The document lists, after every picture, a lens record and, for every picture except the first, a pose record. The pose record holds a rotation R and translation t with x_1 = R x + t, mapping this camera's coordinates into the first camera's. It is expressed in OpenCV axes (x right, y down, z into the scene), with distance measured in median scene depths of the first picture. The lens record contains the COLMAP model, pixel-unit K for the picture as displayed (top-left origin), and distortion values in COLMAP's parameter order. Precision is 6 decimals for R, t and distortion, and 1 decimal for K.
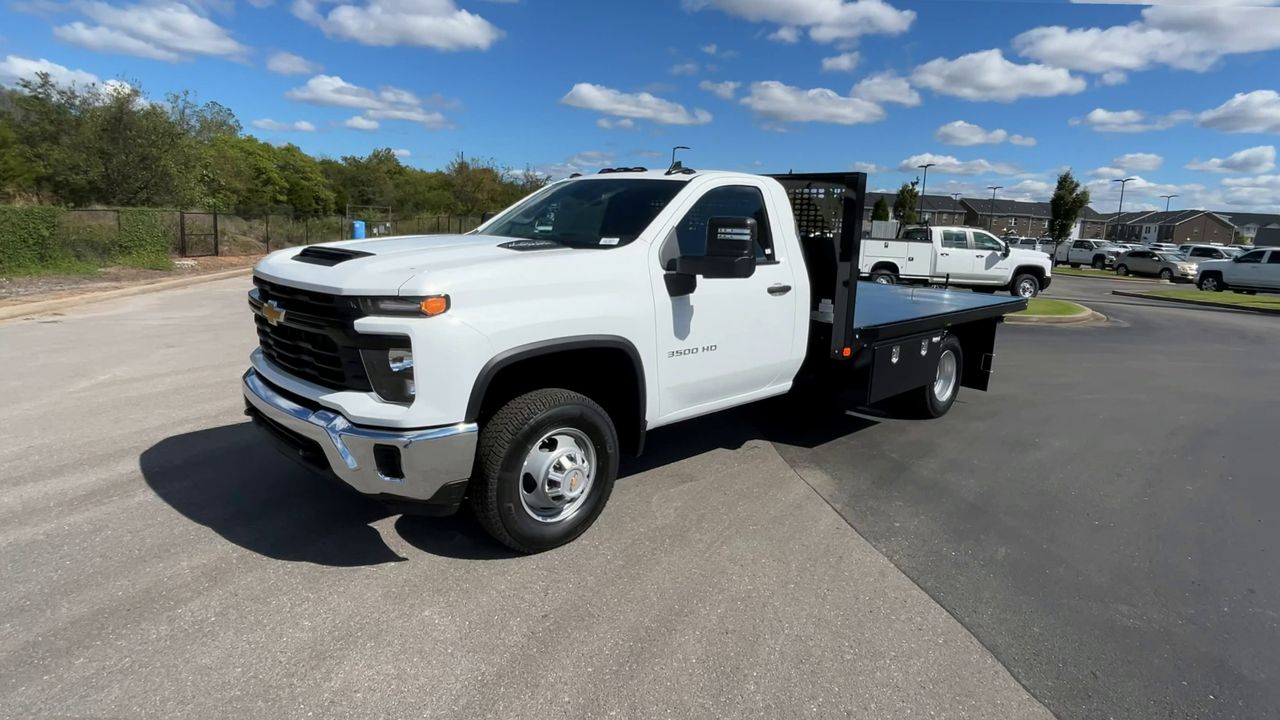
lens RADIAL K [[660.8, 0, 668.3], [0, 660.8, 356.9], [0, 0, 1]] dist [-0.003749, -0.001193]
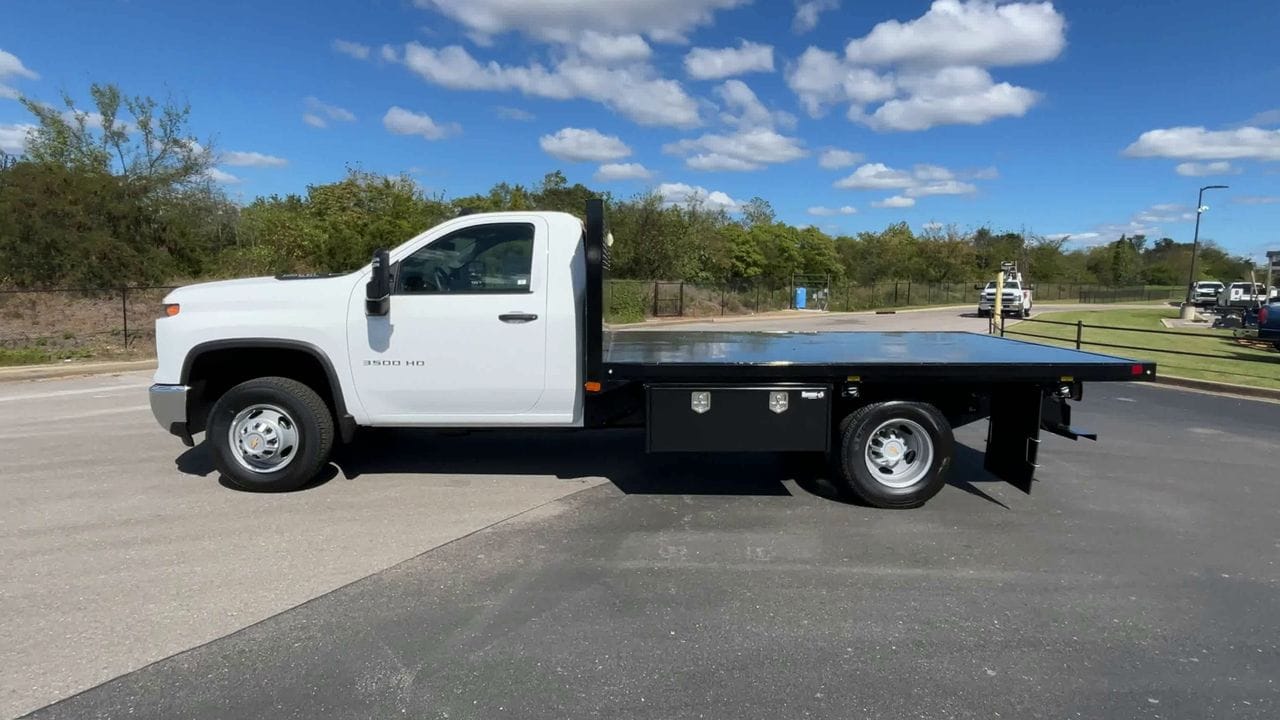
lens RADIAL K [[656.3, 0, 664.1], [0, 656.3, 351.7], [0, 0, 1]] dist [-0.005765, -0.000739]
pose [[0.737389, 0.043616, -0.674059, 1.592739], [-0.116710, 0.991131, -0.063543, -0.014611], [0.665309, 0.125526, 0.735939, 0.605138]]
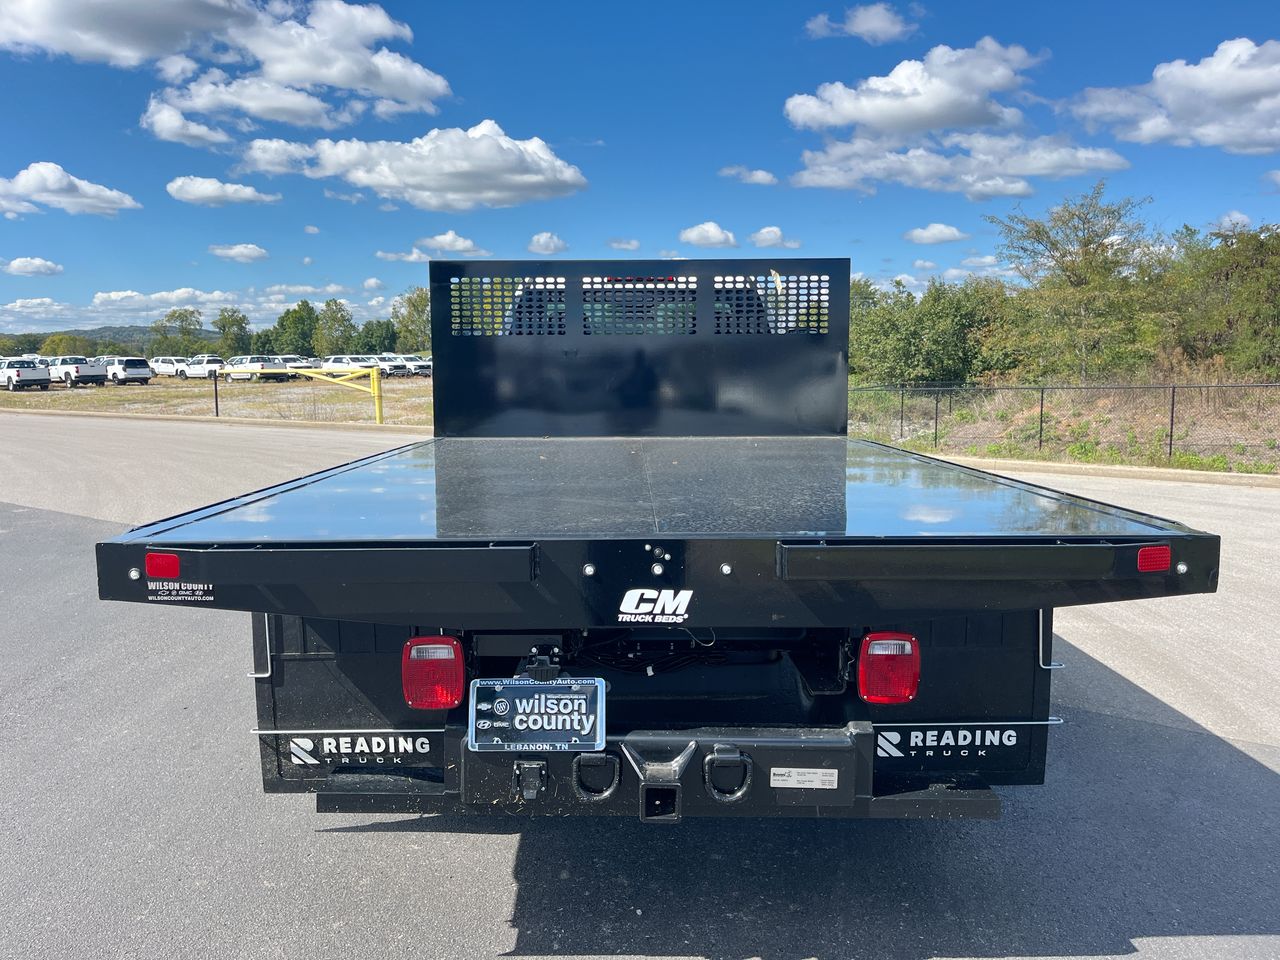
lens RADIAL K [[996.8, 0, 640.0], [0, 996.8, 480.0], [0, 0, 1]] dist [0.052031, -0.088591]
pose [[-0.711475, 0.038085, -0.701678, 1.652653], [-0.165869, 0.961213, 0.220357, -0.533786], [0.682855, 0.273166, -0.677562, 3.441785]]
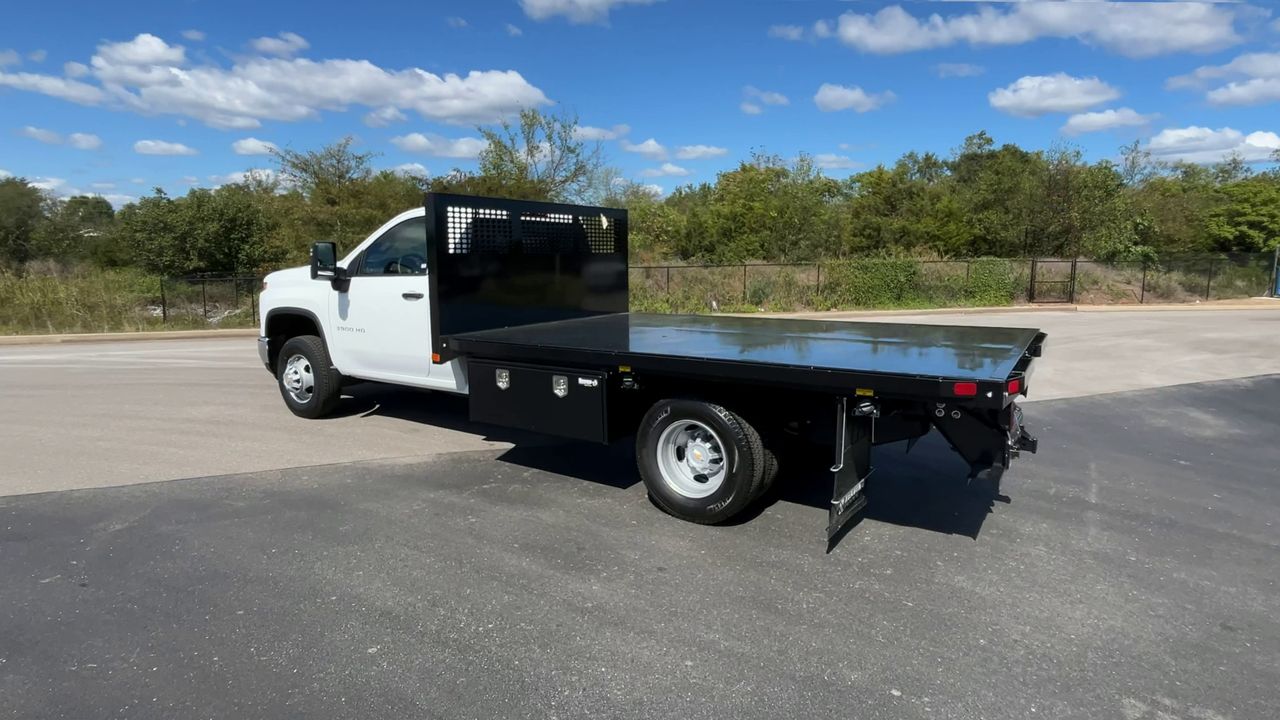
lens RADIAL K [[691.7, 0, 660.2], [0, 691.7, 359.8], [0, 0, 1]] dist [-0.005470, -0.000890]
pose [[0.214042, 0.104168, -0.971254, 2.366486], [-0.181737, 0.981184, 0.065183, -0.235981], [0.959770, 0.162561, 0.228946, 1.788819]]
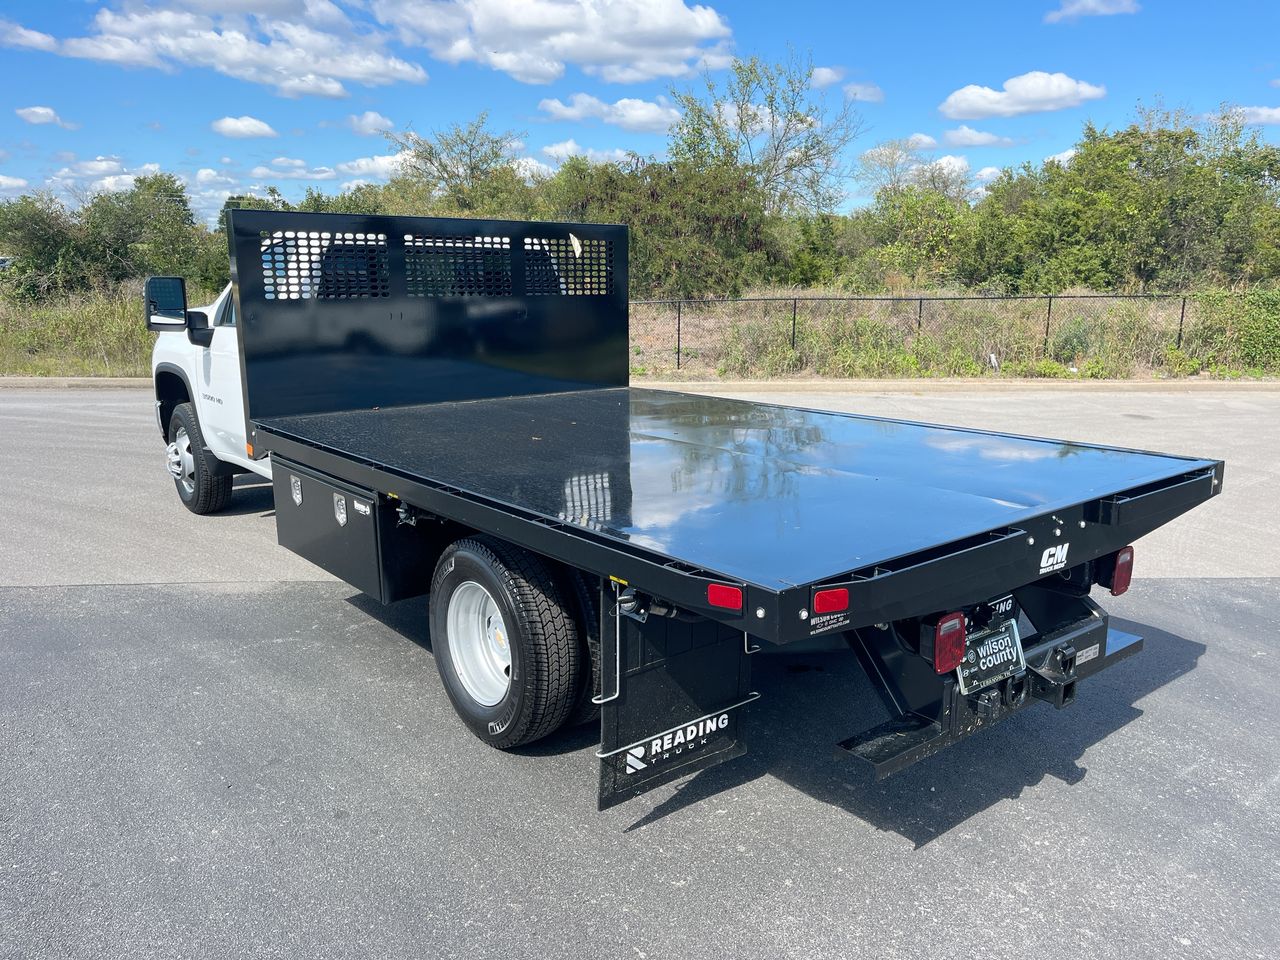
lens RADIAL K [[989.3, 0, 670.7], [0, 989.3, 500.0], [0, 0, 1]] dist [0.017089, 0.003500]
pose [[-0.092332, 0.181435, -0.979059, 2.214024], [-0.203843, 0.958990, 0.196940, -0.450707], [0.974640, 0.217758, -0.051561, 2.524079]]
